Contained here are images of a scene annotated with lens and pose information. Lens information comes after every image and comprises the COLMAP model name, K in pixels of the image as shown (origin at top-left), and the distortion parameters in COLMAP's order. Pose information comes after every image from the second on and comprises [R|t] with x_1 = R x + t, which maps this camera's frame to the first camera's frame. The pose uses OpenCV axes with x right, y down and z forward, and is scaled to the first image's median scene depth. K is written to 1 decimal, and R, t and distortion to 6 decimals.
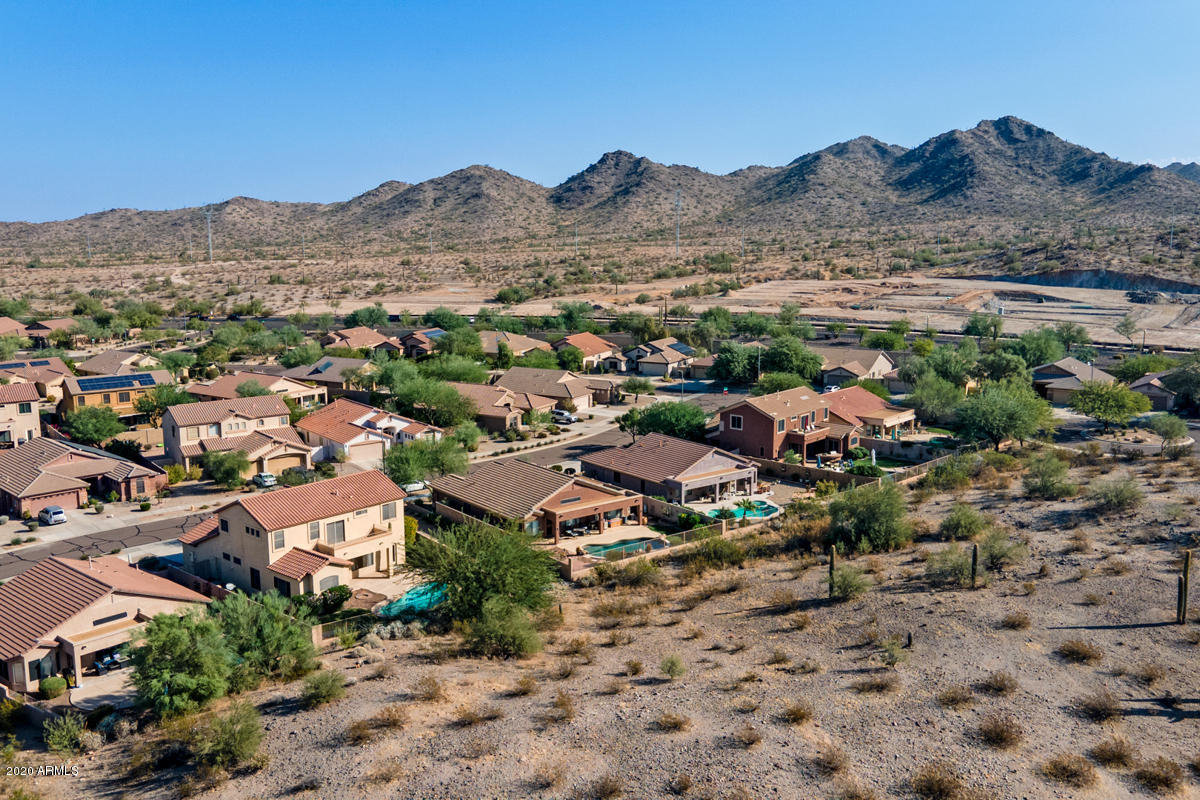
lens RADIAL K [[1165.1, 0, 662.4], [0, 1165.1, 399.6], [0, 0, 1]] dist [0.046493, -0.006376]
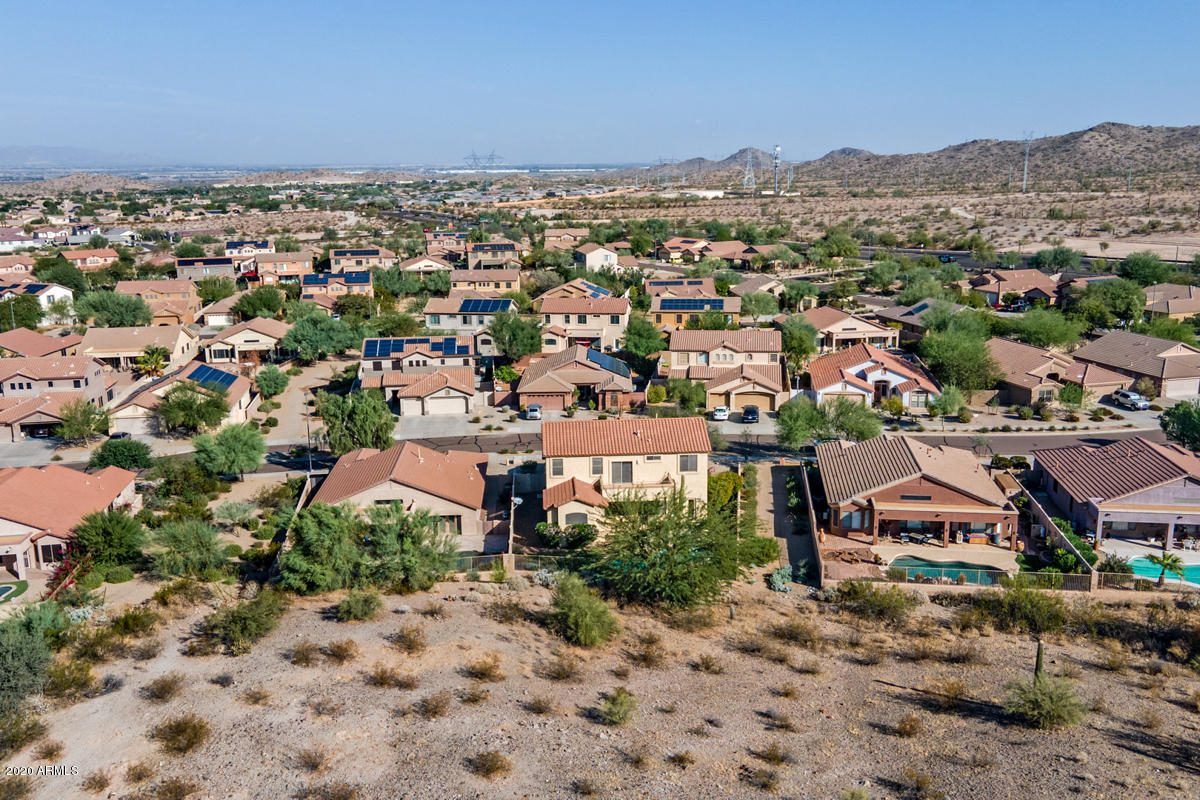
lens RADIAL K [[1165.1, 0, 662.4], [0, 1165.1, 399.6], [0, 0, 1]] dist [0.046493, -0.006376]
pose [[0.628267, 0.150999, -0.763203, 0.380533], [-0.105852, 0.988453, 0.108427, -0.045086], [0.770763, 0.012665, 0.636996, 0.316699]]
